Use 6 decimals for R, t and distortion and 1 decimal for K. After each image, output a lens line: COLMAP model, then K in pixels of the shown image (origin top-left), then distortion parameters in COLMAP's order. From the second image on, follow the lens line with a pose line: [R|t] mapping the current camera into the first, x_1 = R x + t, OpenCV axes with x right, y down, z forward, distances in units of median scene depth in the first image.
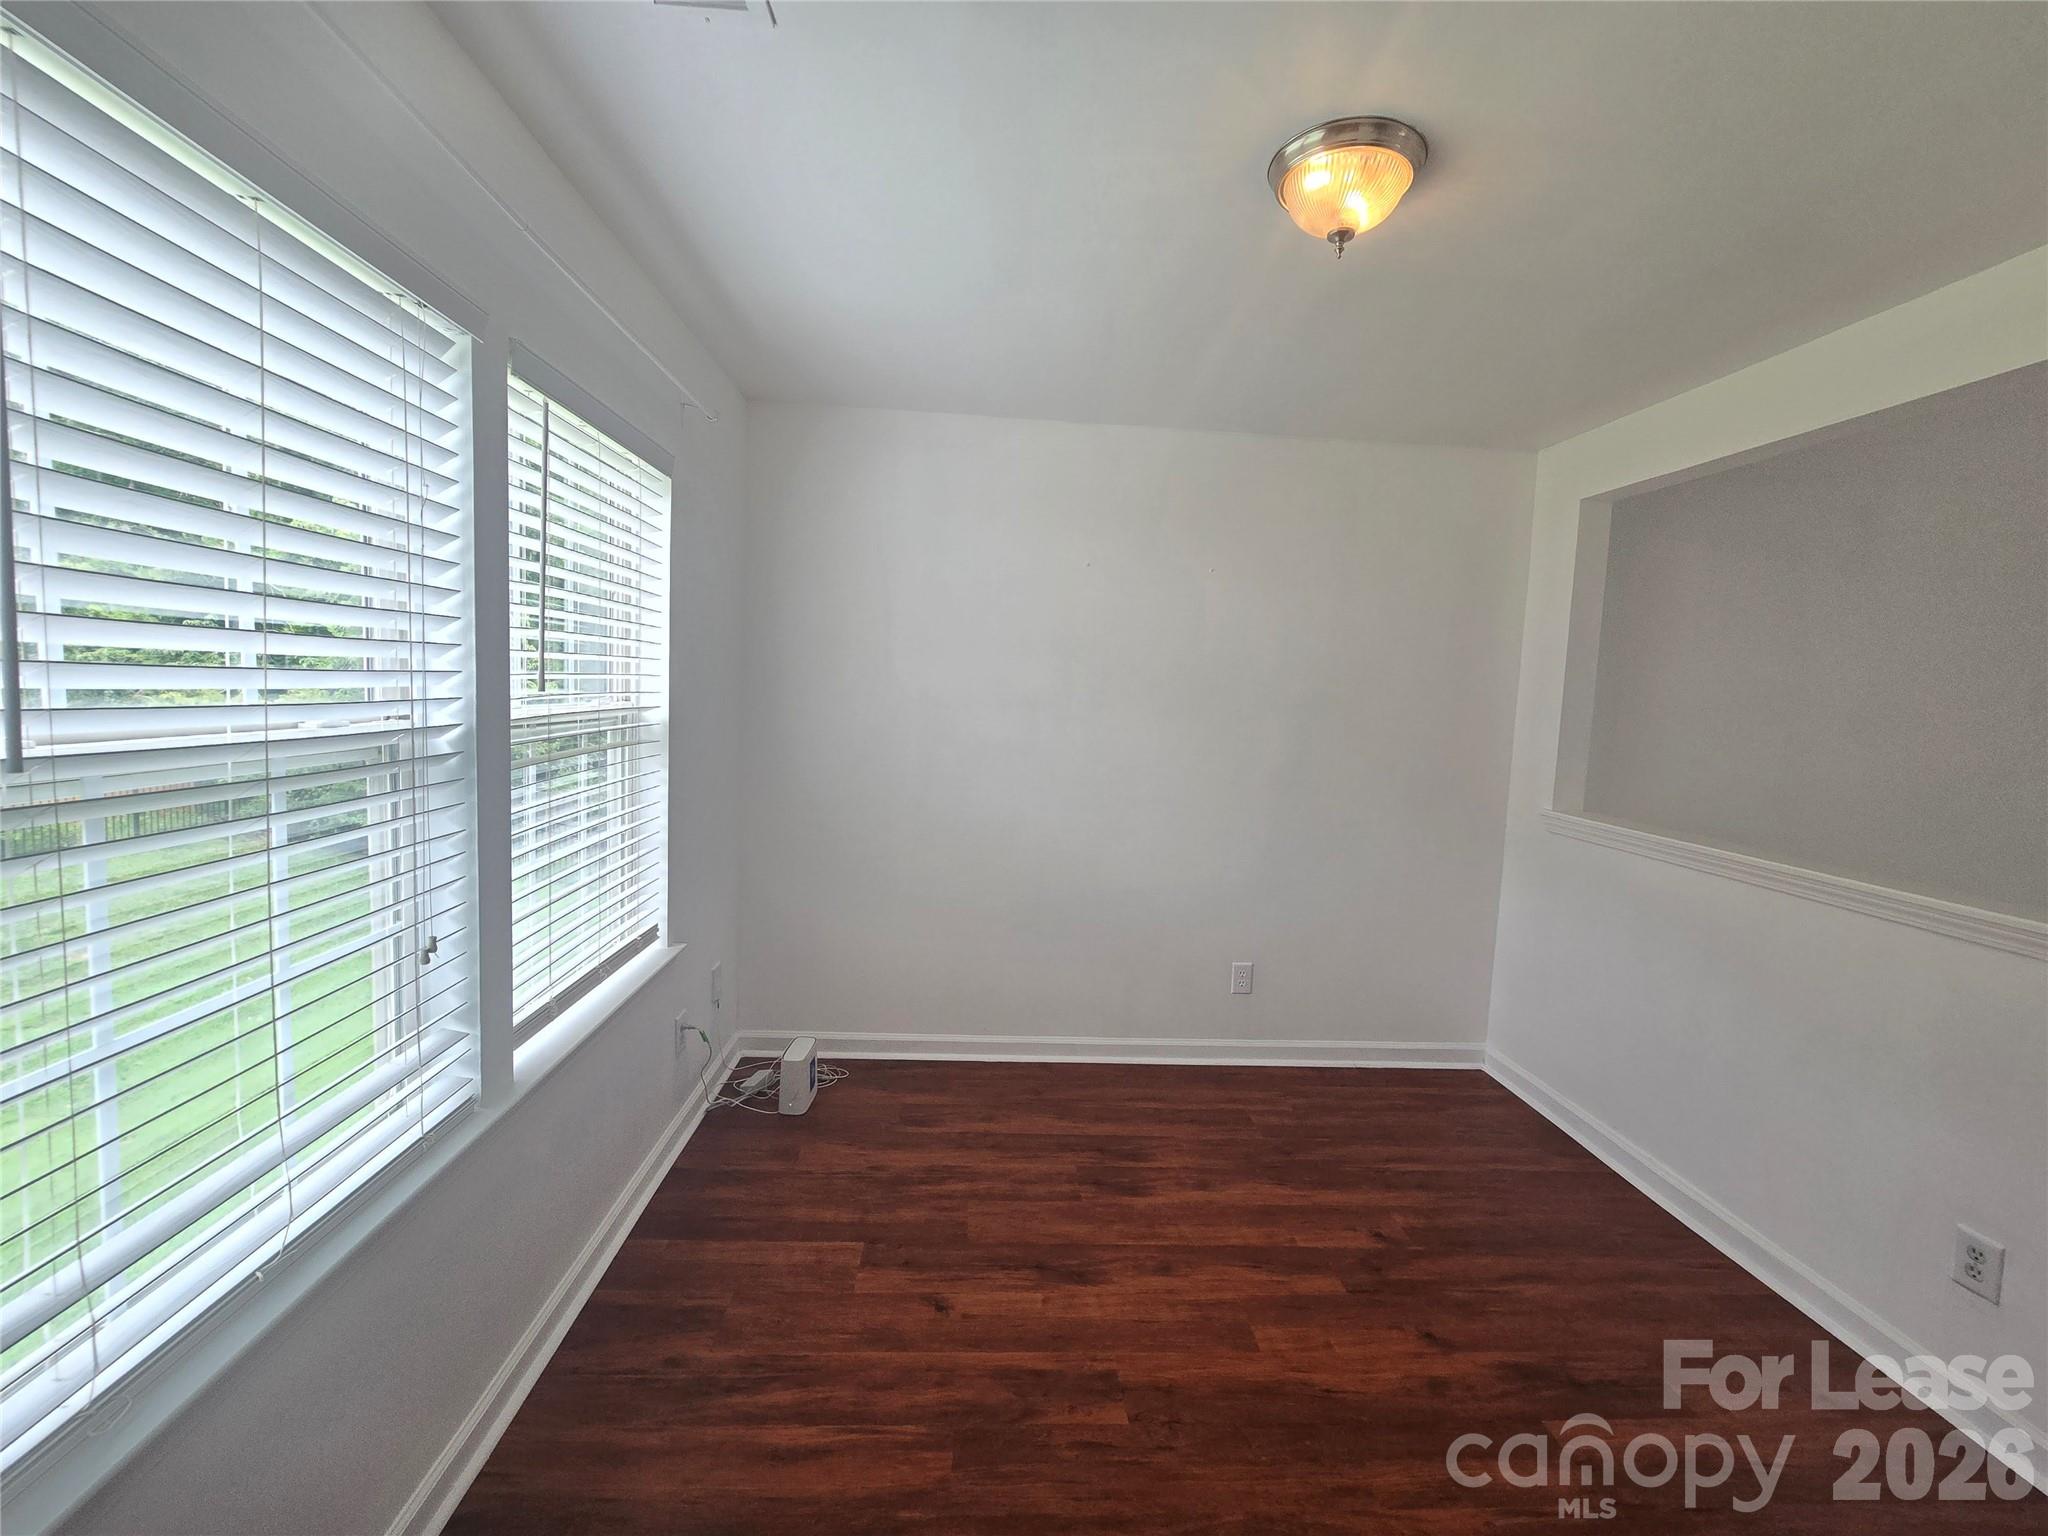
lens RADIAL K [[838.7, 0, 1022.3], [0, 838.7, 768.6], [0, 0, 1]] dist [-0.008669, 0.001486]
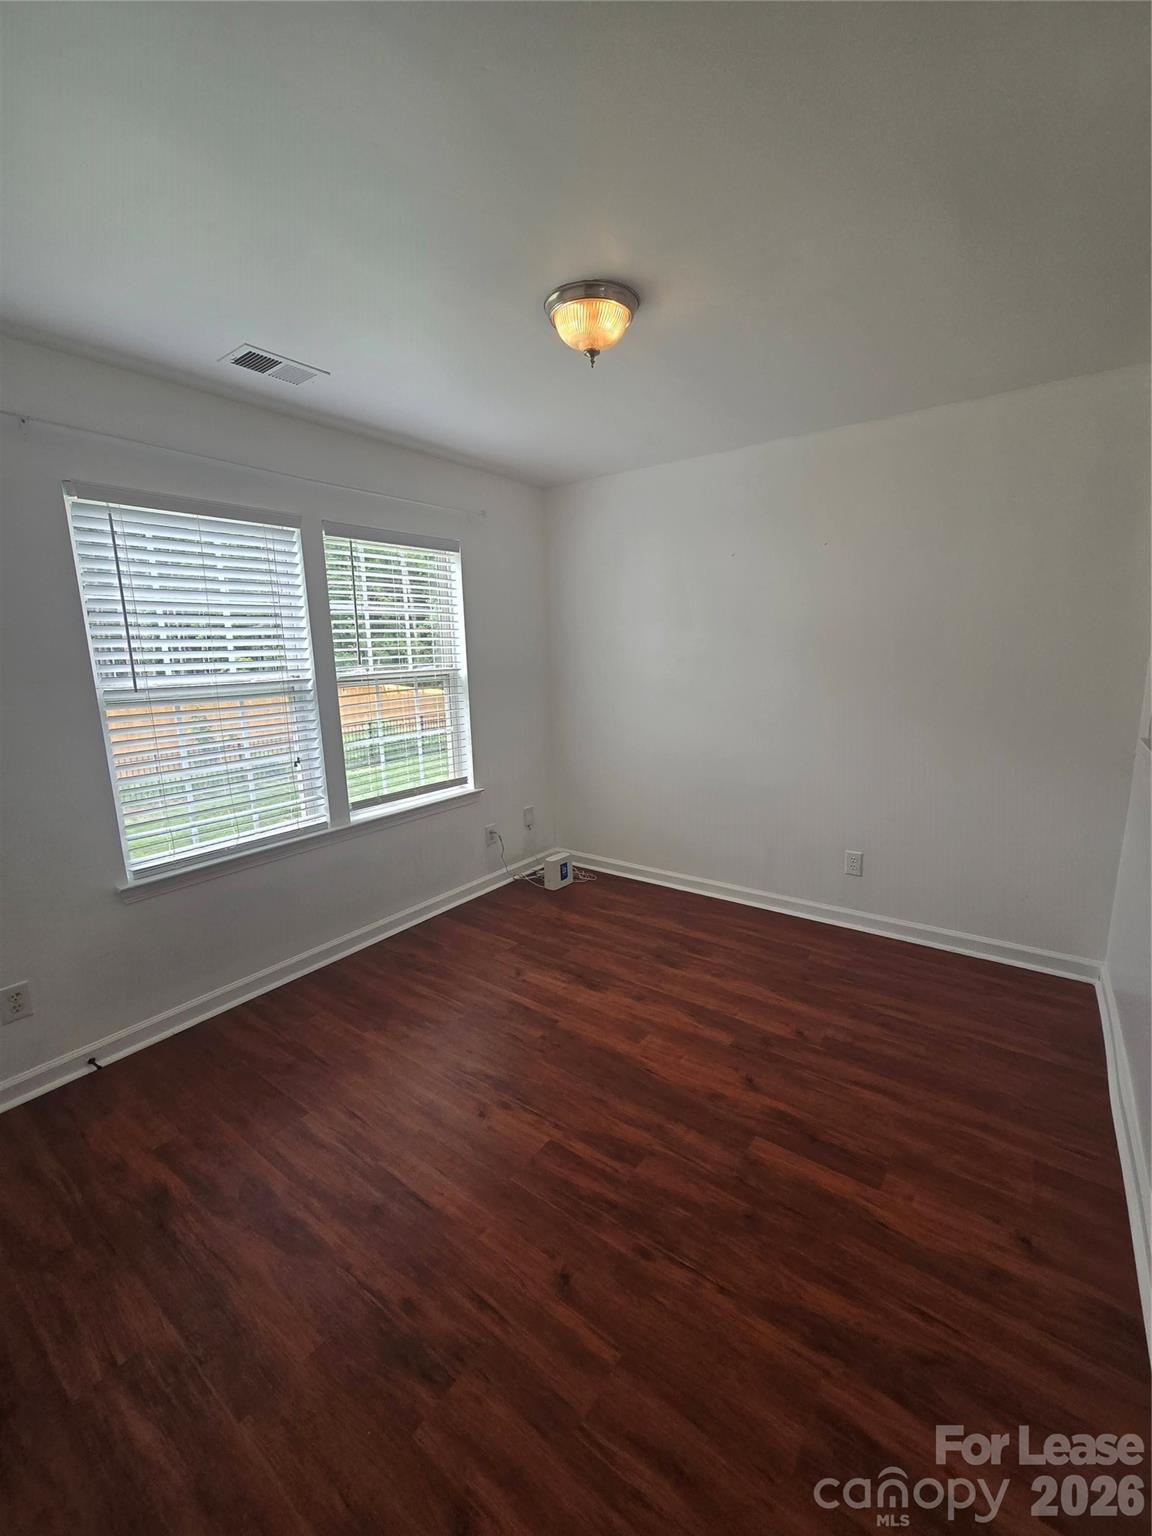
lens RADIAL K [[629.0, 0, 584.4], [0, 629.0, 764.7], [0, 0, 1]] dist [-0.008669, 0.001486]
pose [[0.778079, 0.059540, -0.625339, 0.758135], [-0.007959, 0.996352, 0.084962, 0.026759], [0.628116, -0.061130, 0.775714, -0.008913]]
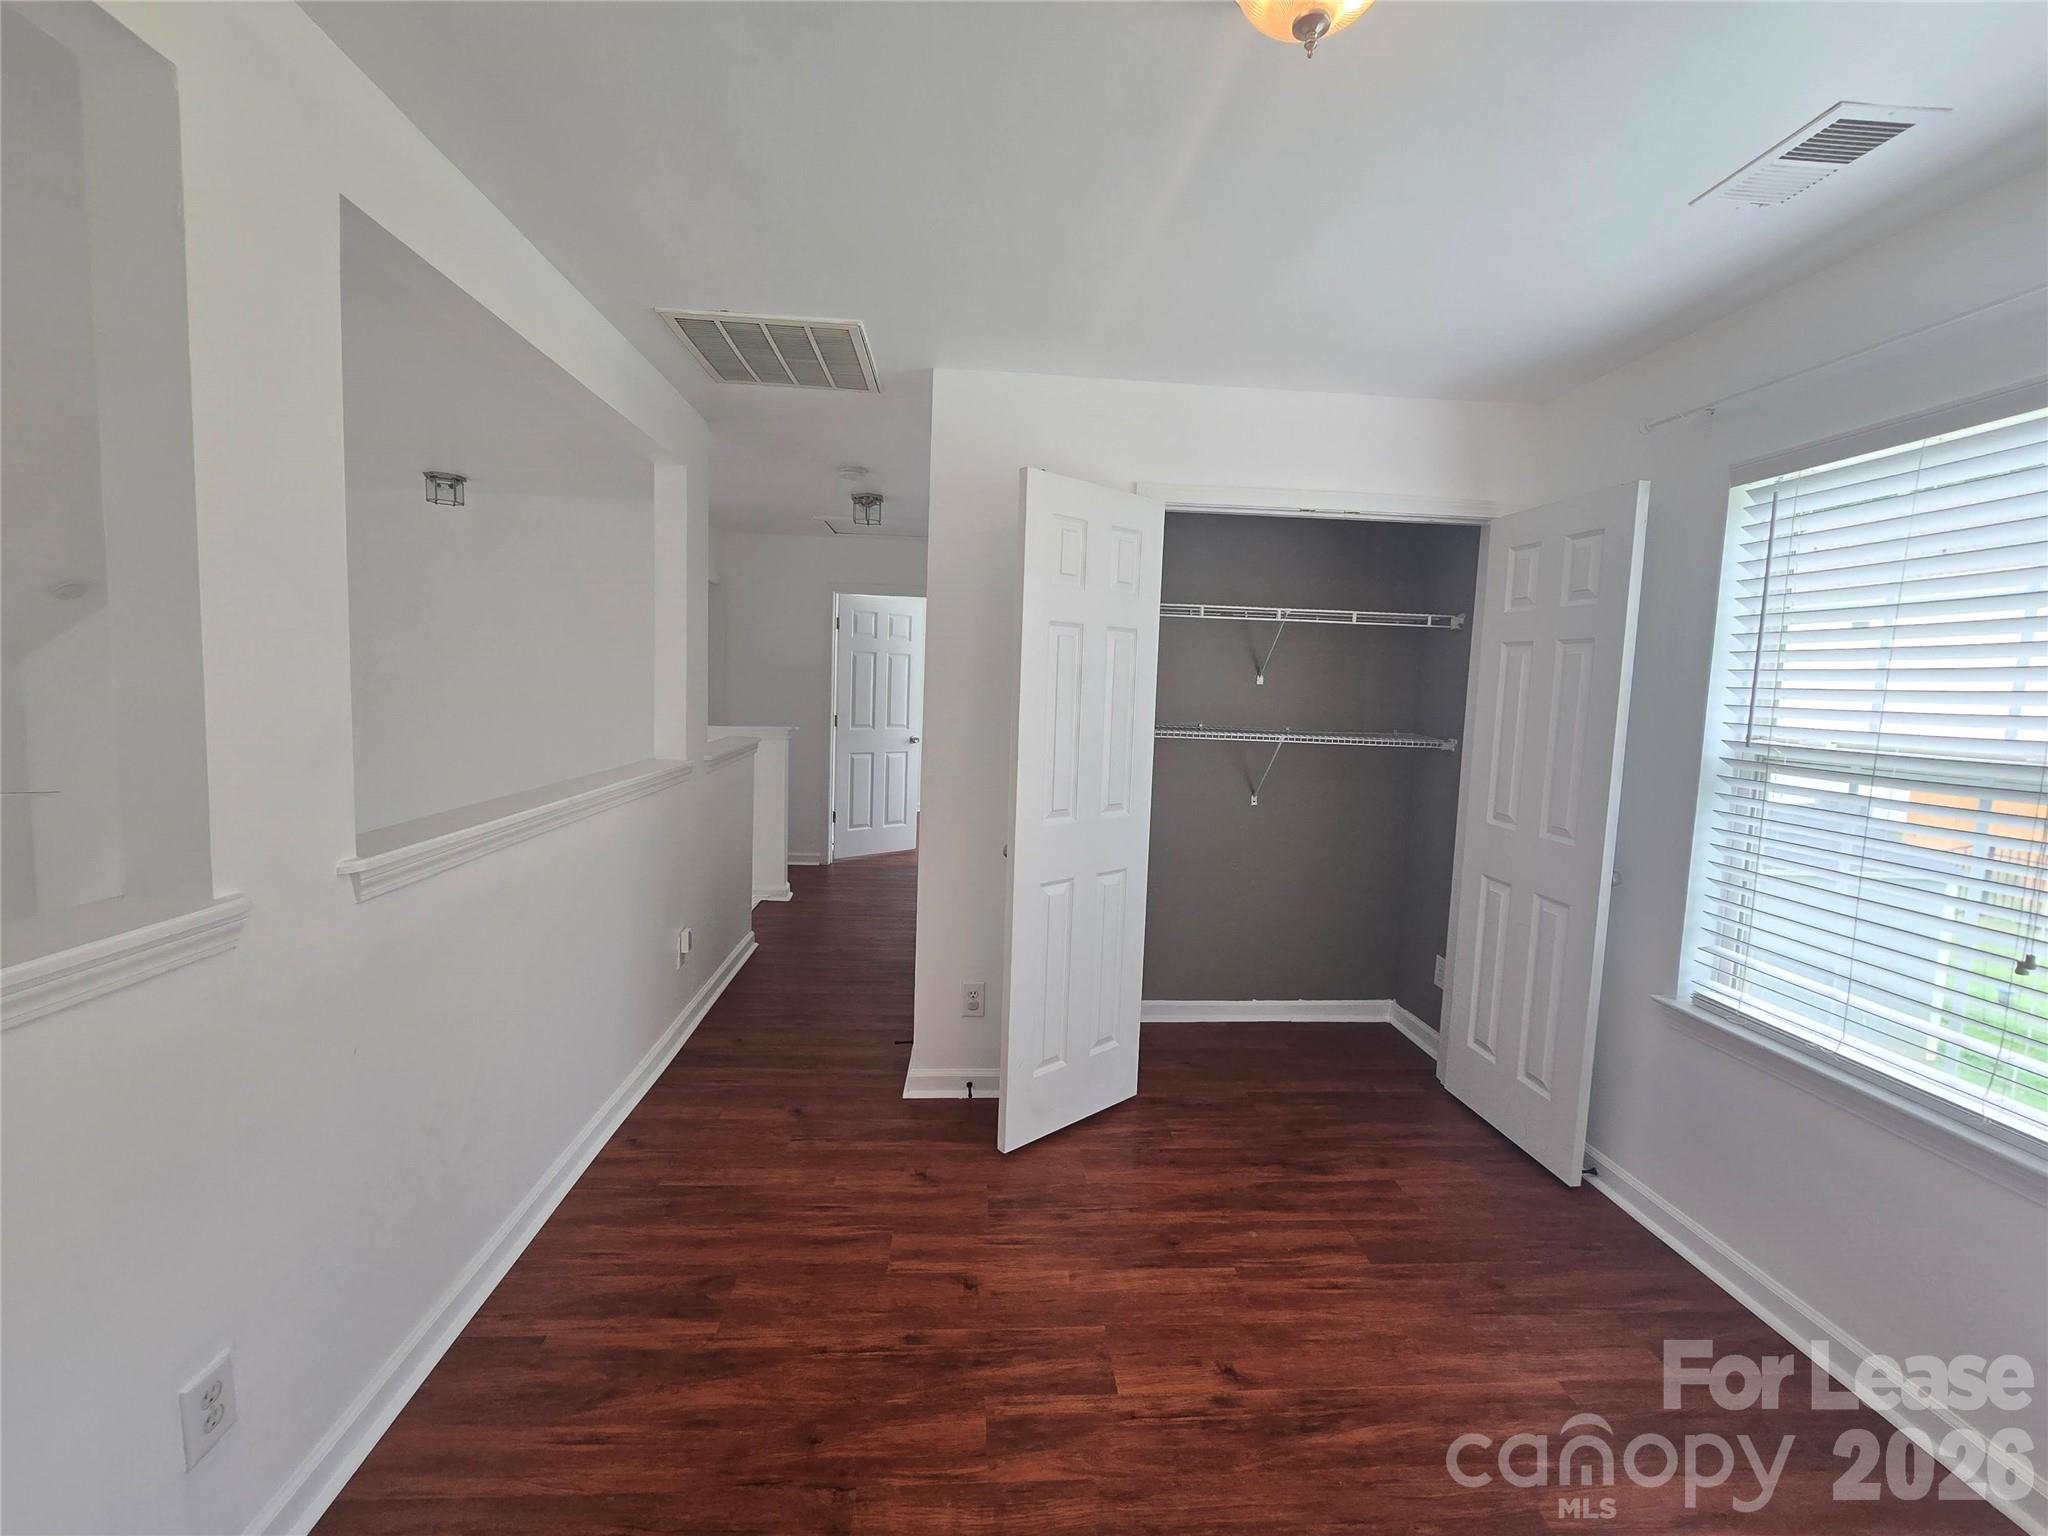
lens RADIAL K [[838.7, 0, 1025.4], [0, 838.7, 762.6], [0, 0, 1]] dist [-0.008669, 0.001486]
pose [[-0.997276, -0.067747, -0.029173, 0.397679], [-0.072035, 0.979588, 0.187664, -0.086081], [0.015864, 0.189255, -0.981800, 1.128993]]
